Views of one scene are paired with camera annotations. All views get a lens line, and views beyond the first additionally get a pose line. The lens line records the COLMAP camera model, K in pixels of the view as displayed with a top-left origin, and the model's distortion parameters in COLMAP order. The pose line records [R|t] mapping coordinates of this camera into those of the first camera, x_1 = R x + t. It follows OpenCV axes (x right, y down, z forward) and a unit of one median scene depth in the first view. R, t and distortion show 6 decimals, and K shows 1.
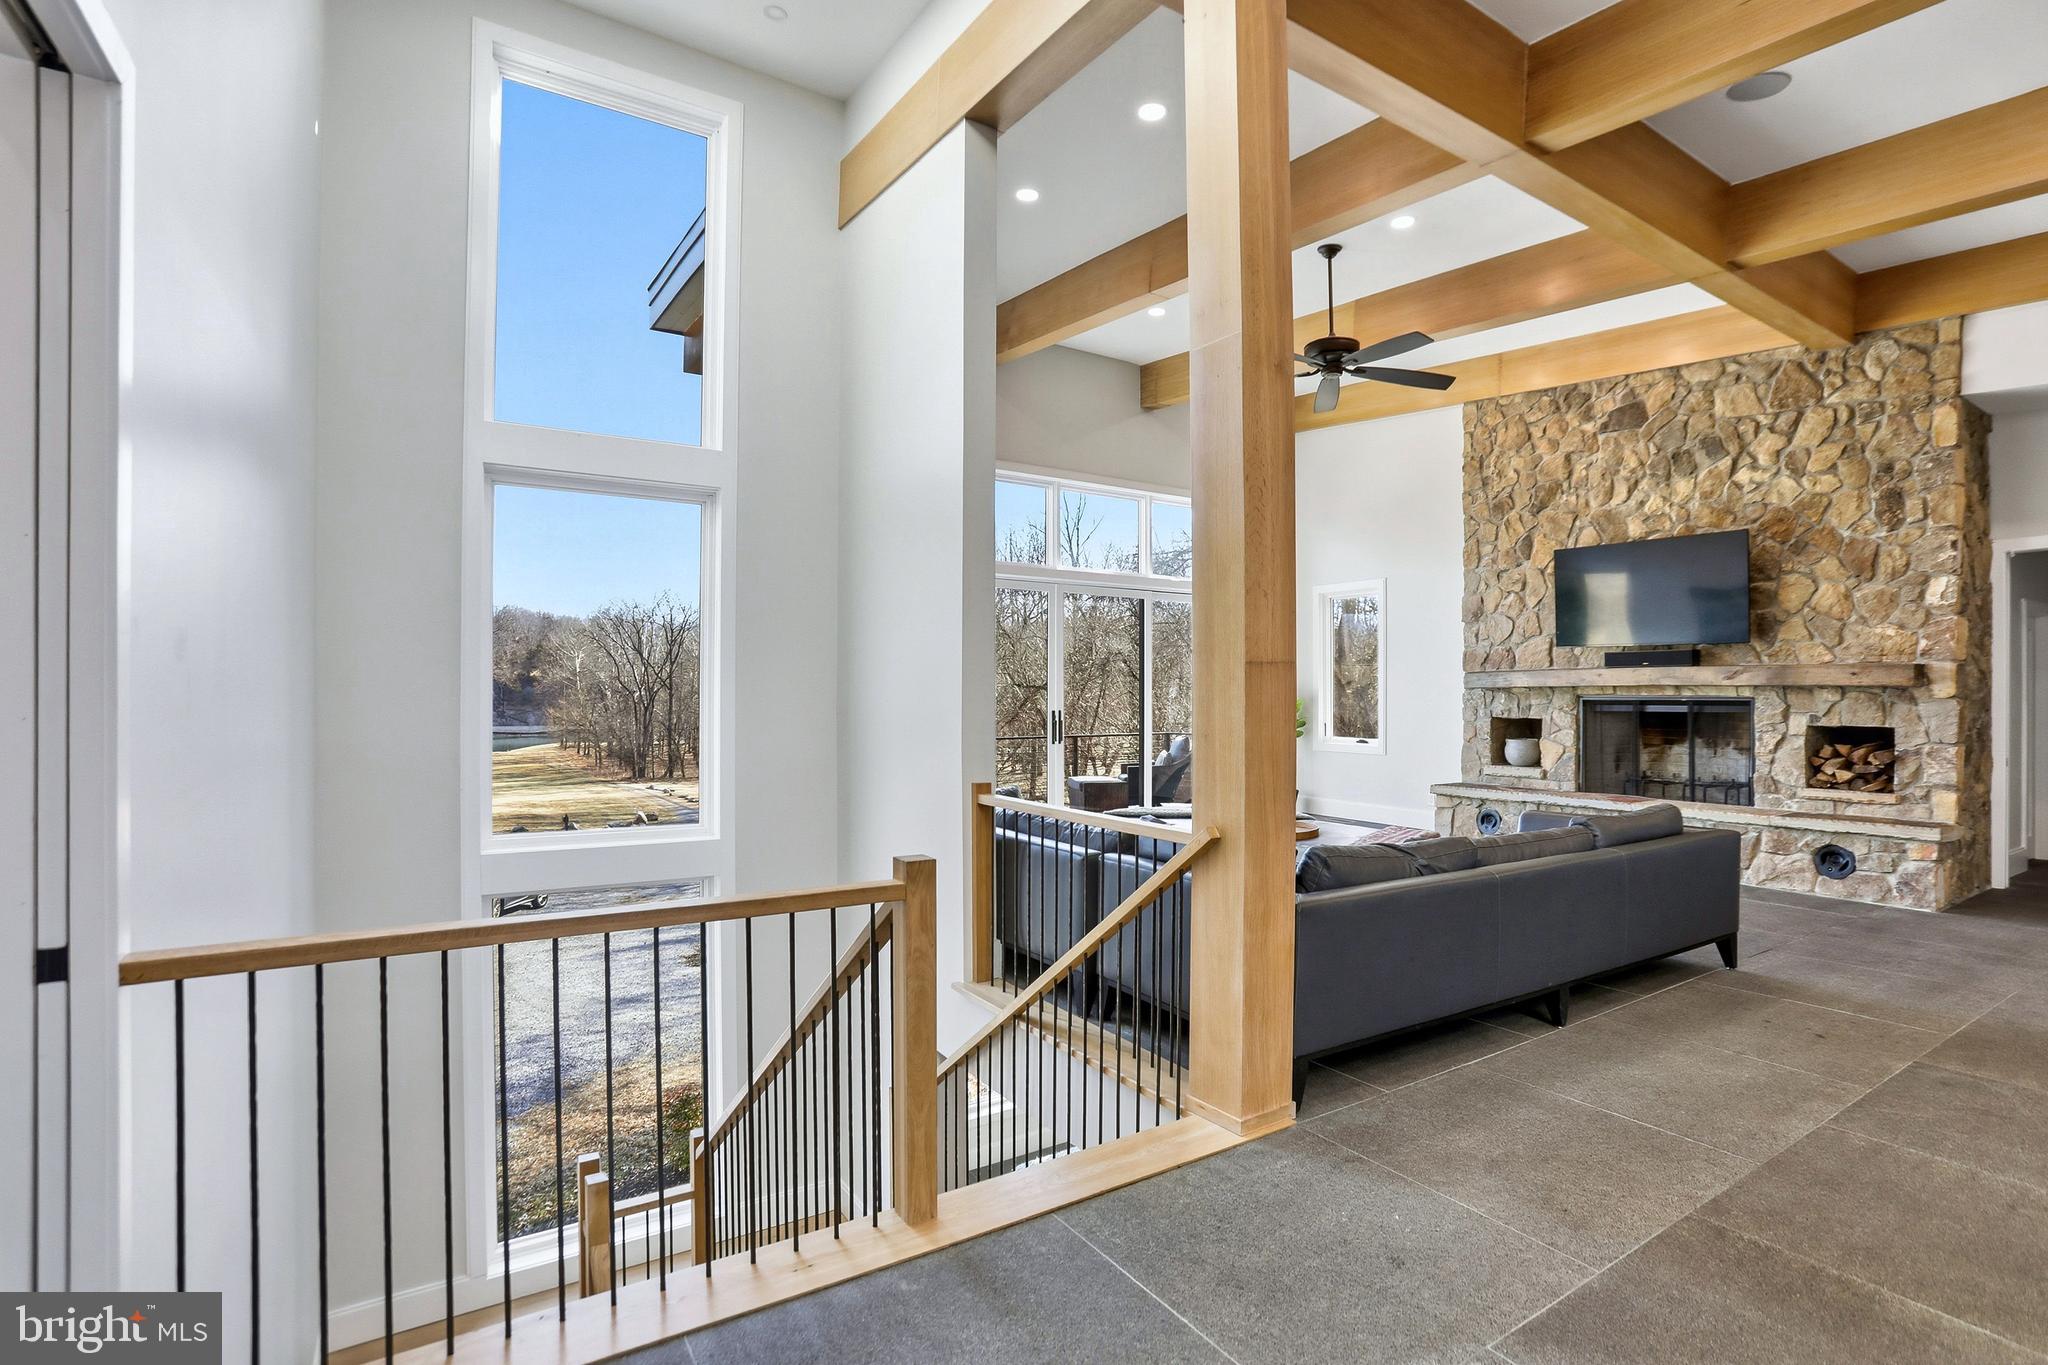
lens RADIAL K [[946.9, 0, 1016.0], [0, 946.9, 690.8], [0, 0, 1]] dist [-0.060990, 0.021617]
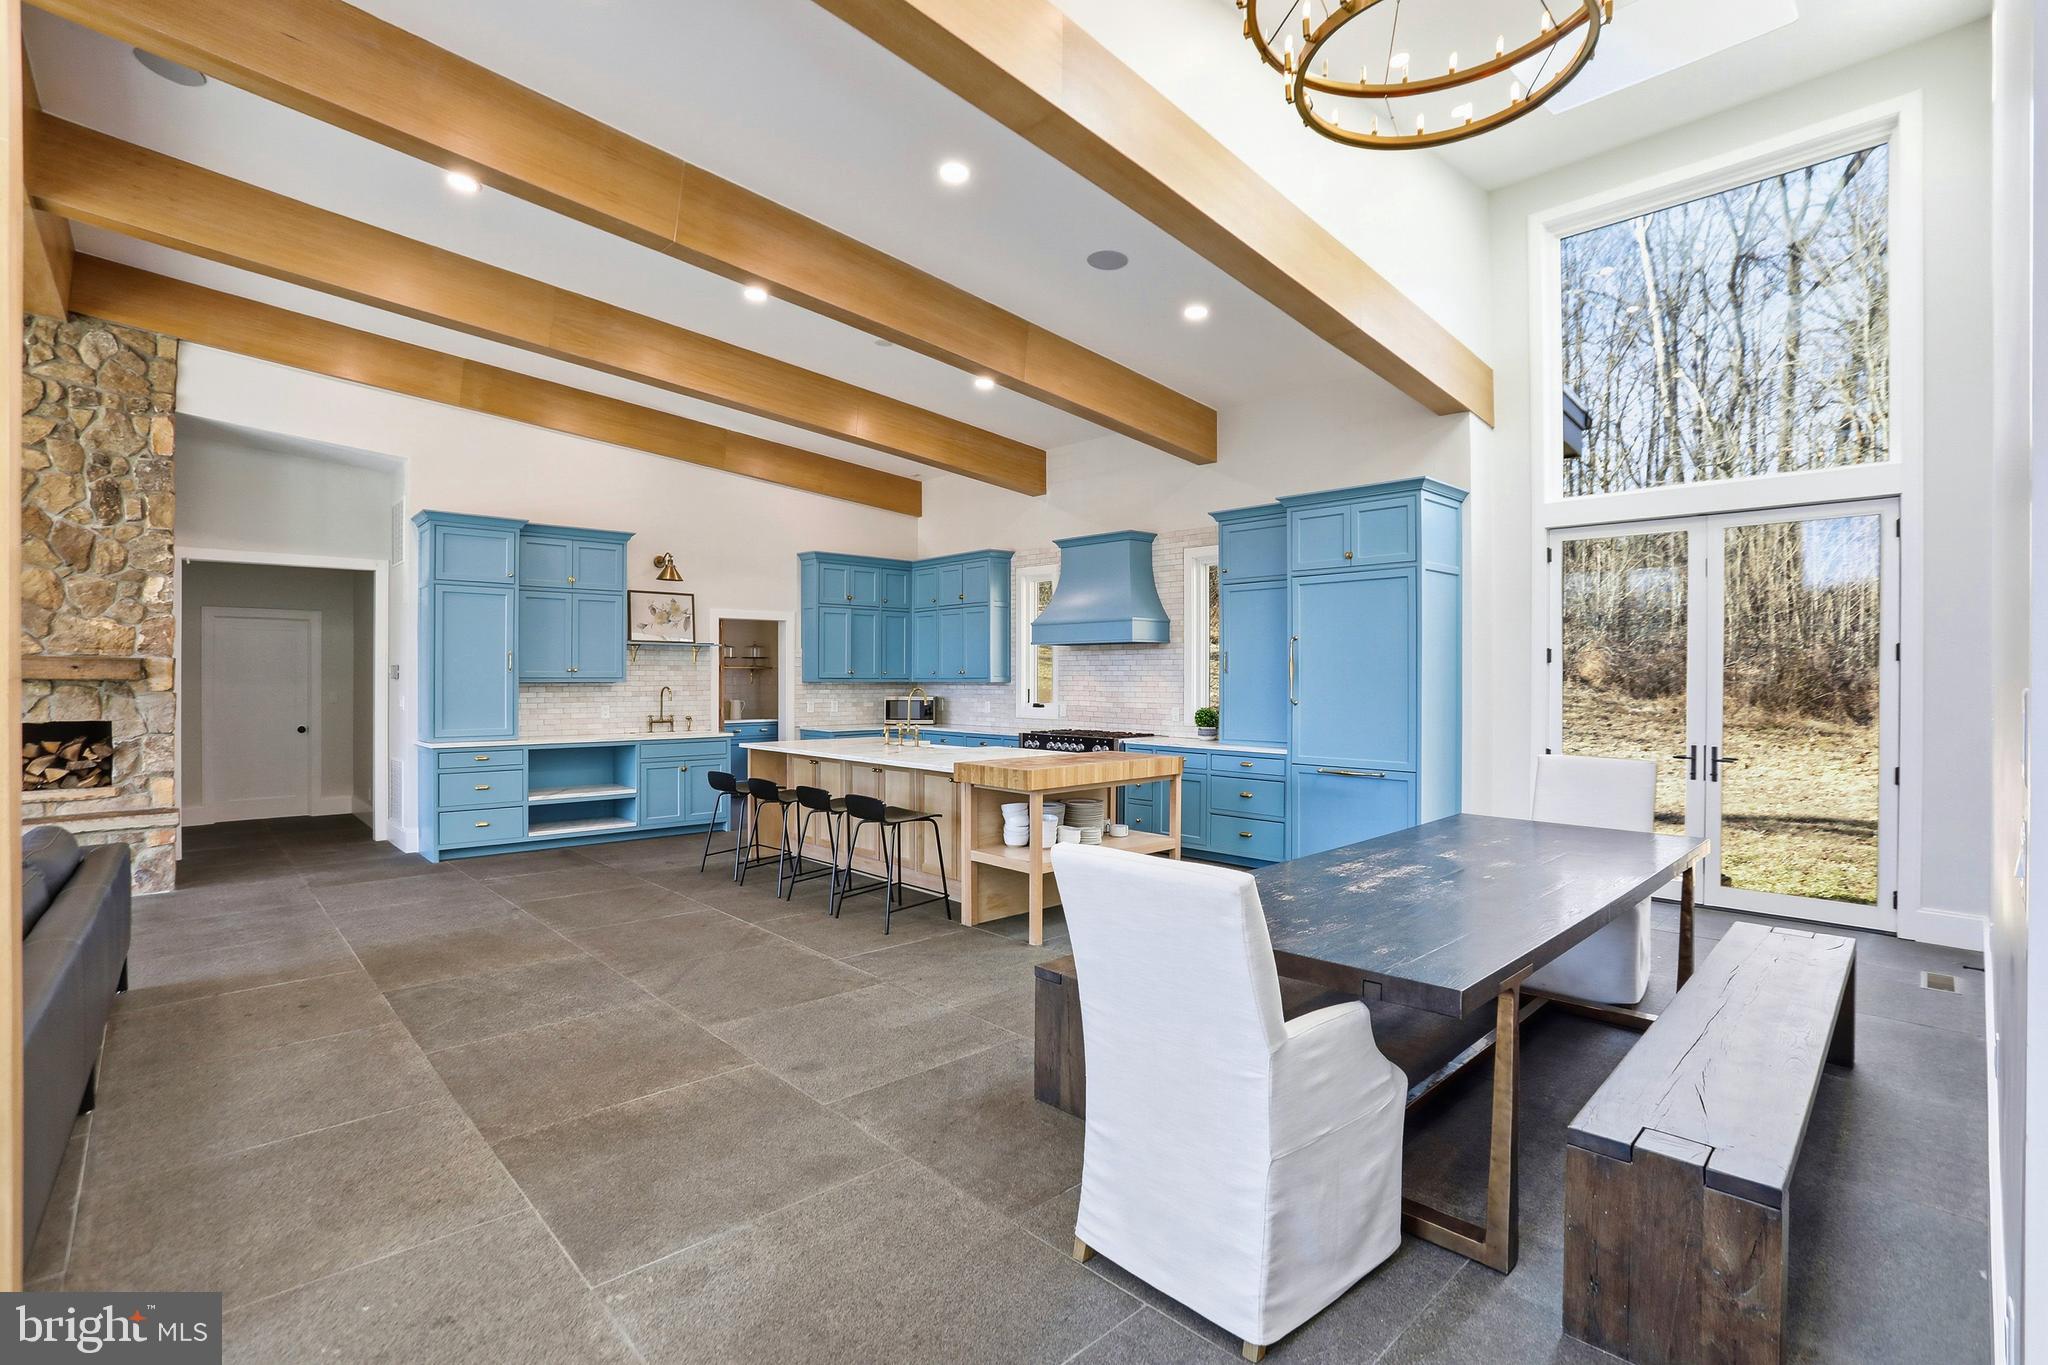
lens RADIAL K [[946.9, 0, 1019.4], [0, 946.9, 673.2], [0, 0, 1]] dist [-0.060990, 0.021617]
pose [[-0.192665, -0.002532, 0.981261, -0.209111], [-0.003272, 0.999993, 0.001938, -0.016928], [-0.981259, -0.002837, -0.192672, 0.203449]]
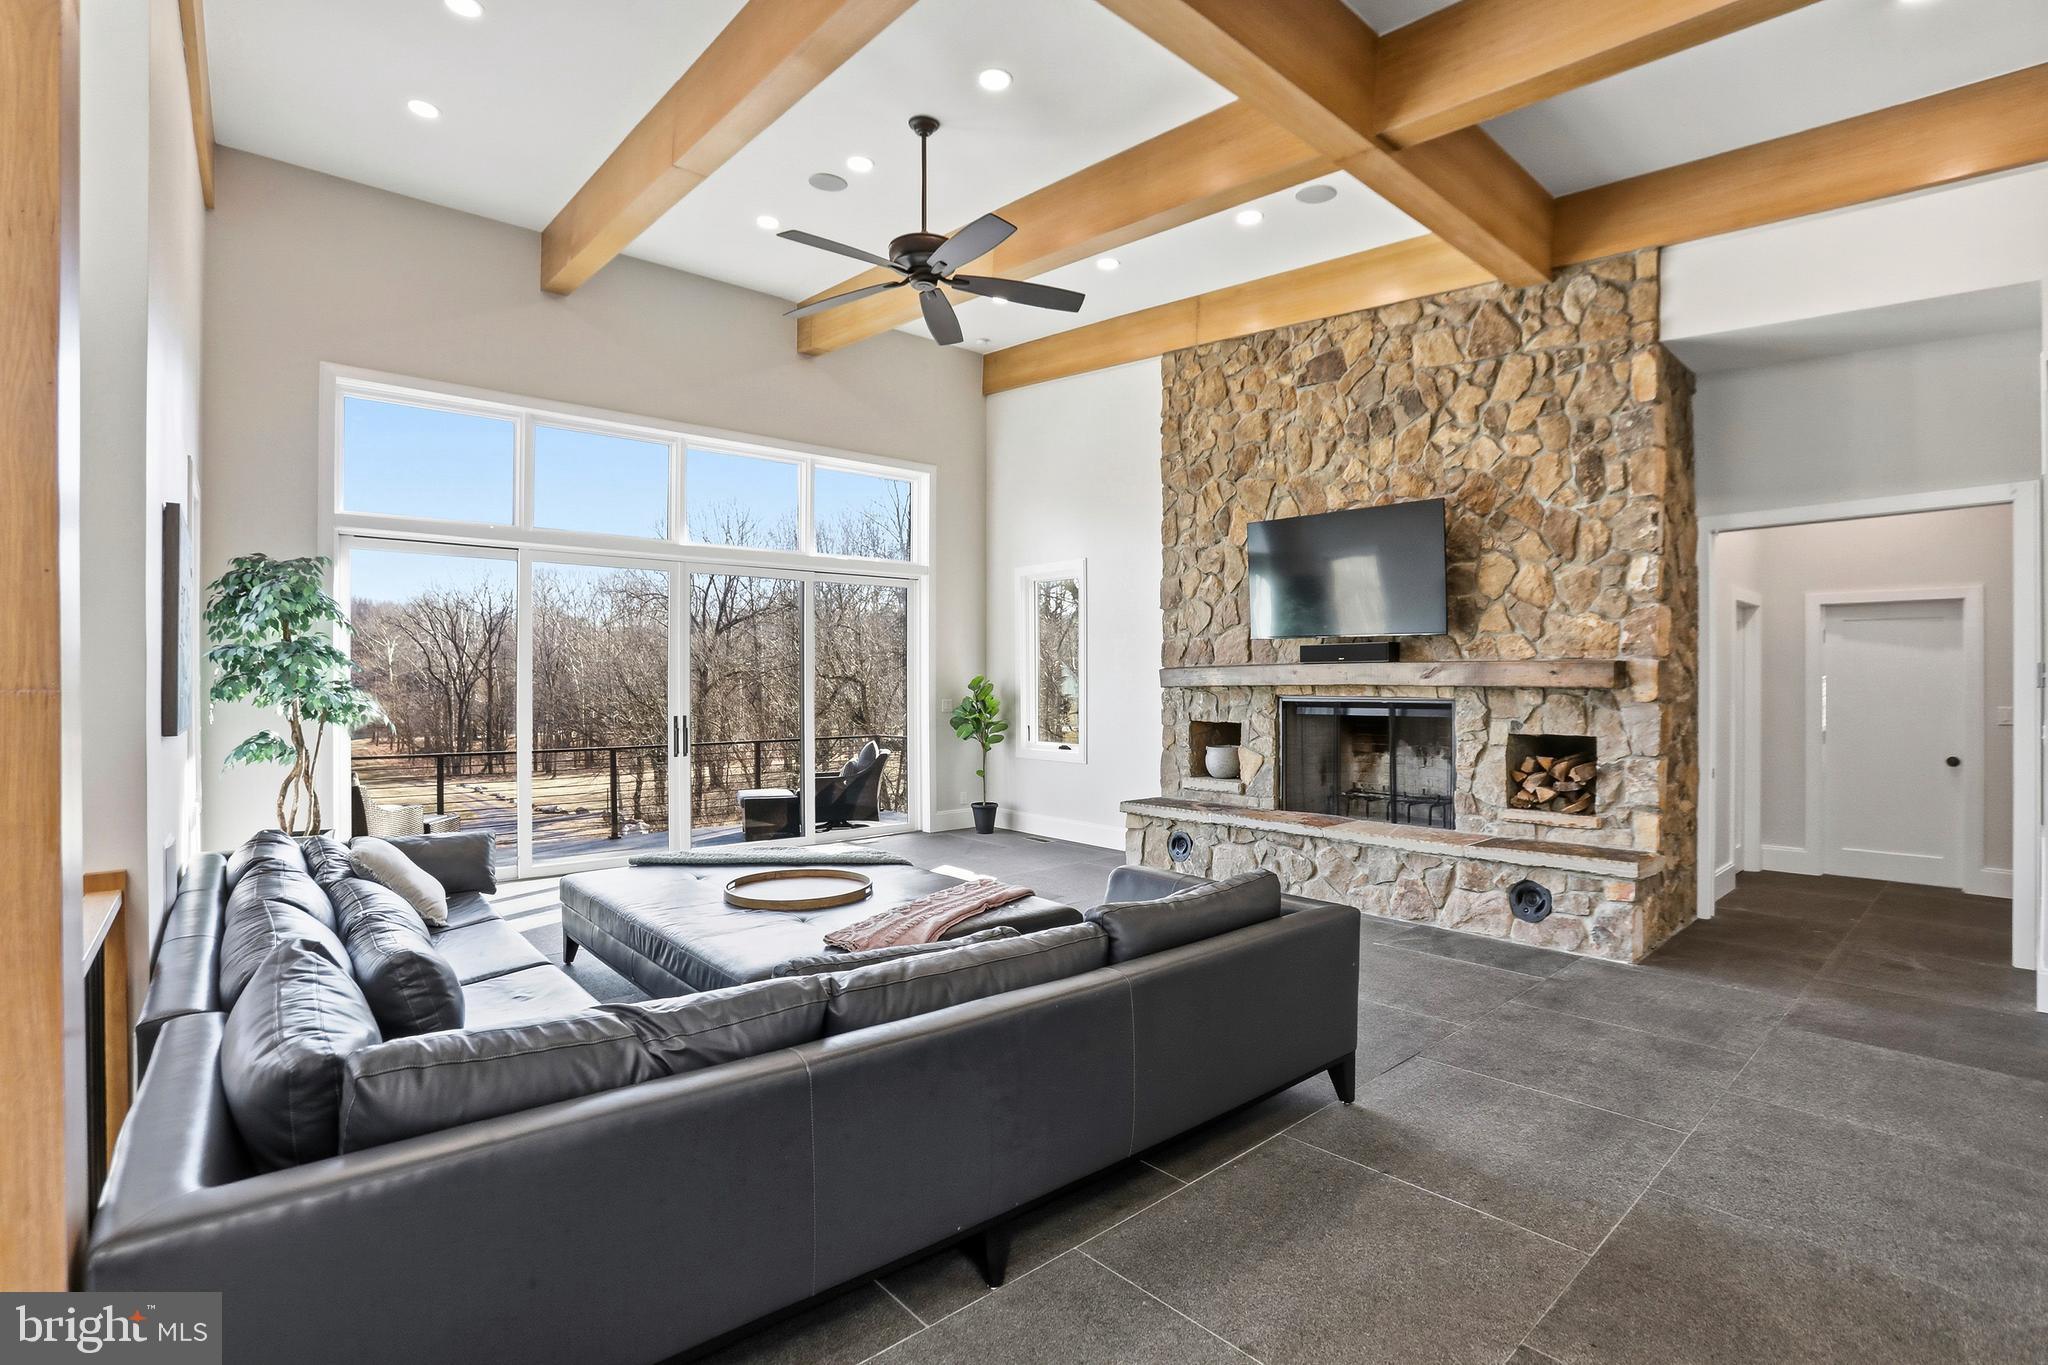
lens RADIAL K [[946.9, 0, 1016.4], [0, 946.9, 678.7], [0, 0, 1]] dist [-0.060990, 0.021617]
pose [[0.987011, -0.006302, 0.160529, 0.294681], [0.006259, 0.999980, 0.000769, -0.016418], [-0.160530, 0.000246, 0.987031, 0.238923]]
